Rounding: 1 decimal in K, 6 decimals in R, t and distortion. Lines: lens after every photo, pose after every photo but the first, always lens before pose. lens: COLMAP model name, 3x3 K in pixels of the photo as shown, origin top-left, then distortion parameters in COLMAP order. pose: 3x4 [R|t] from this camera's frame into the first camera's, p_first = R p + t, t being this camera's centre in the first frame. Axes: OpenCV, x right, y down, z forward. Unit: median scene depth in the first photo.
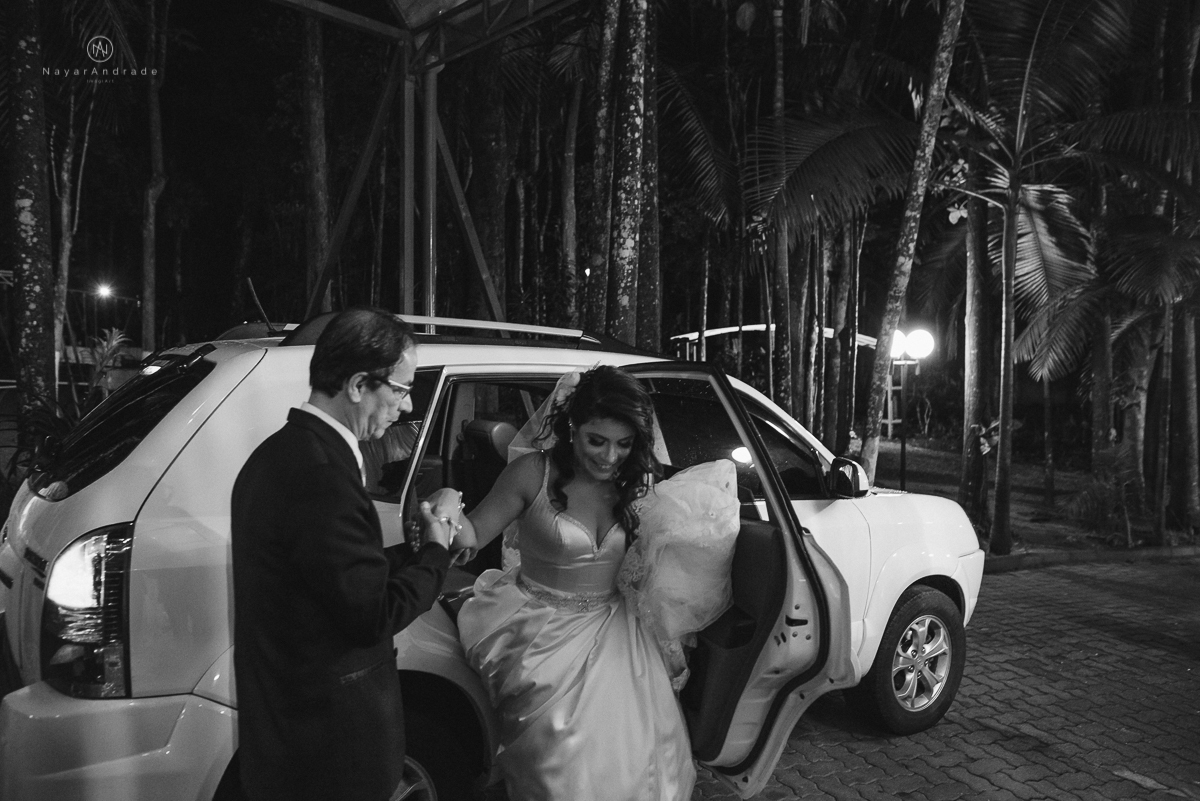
lens RADIAL K [[825.4, 0, 600.0], [0, 825.4, 400.5], [0, 0, 1]] dist [-0.051341, 0.043468]
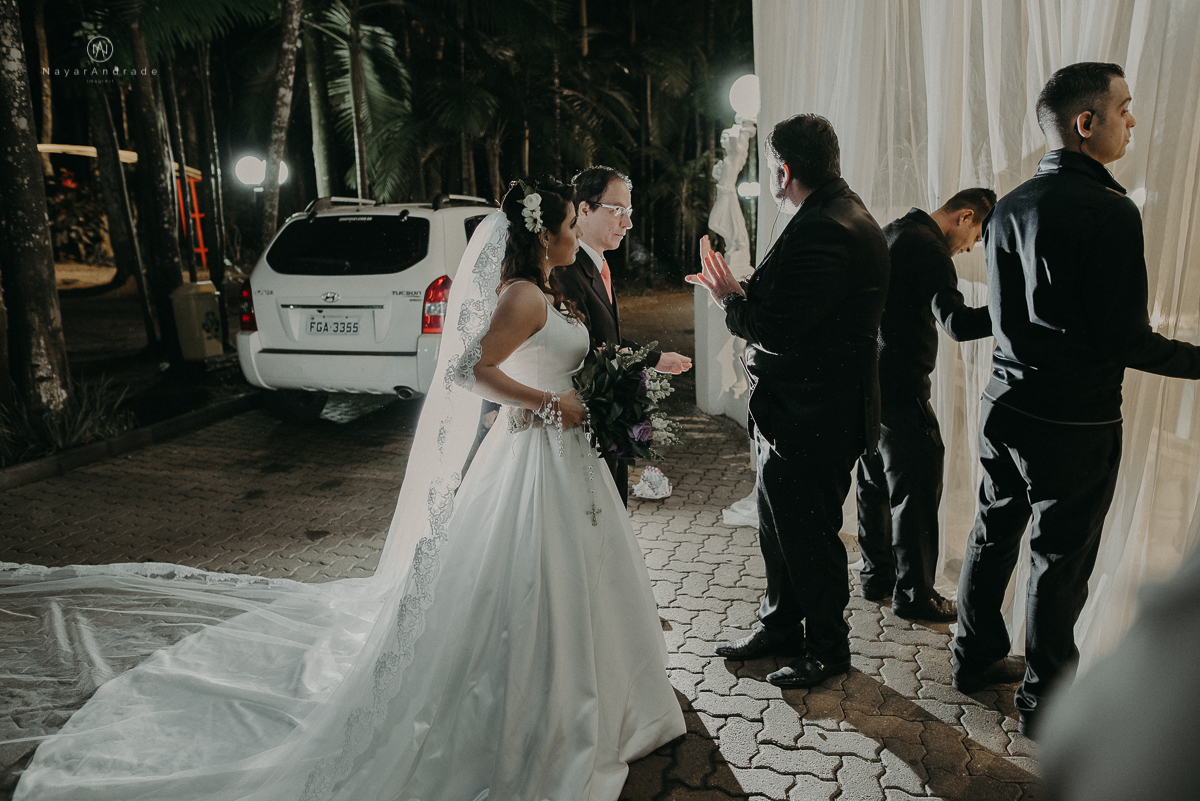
lens RADIAL K [[825.4, 0, 600.0], [0, 825.4, 400.5], [0, 0, 1]] dist [-0.051341, 0.043468]
pose [[0.664082, -0.197043, 0.721228, -0.175624], [0.041924, 0.972943, 0.227211, -0.003839], [-0.746483, -0.120650, 0.654375, -0.042750]]
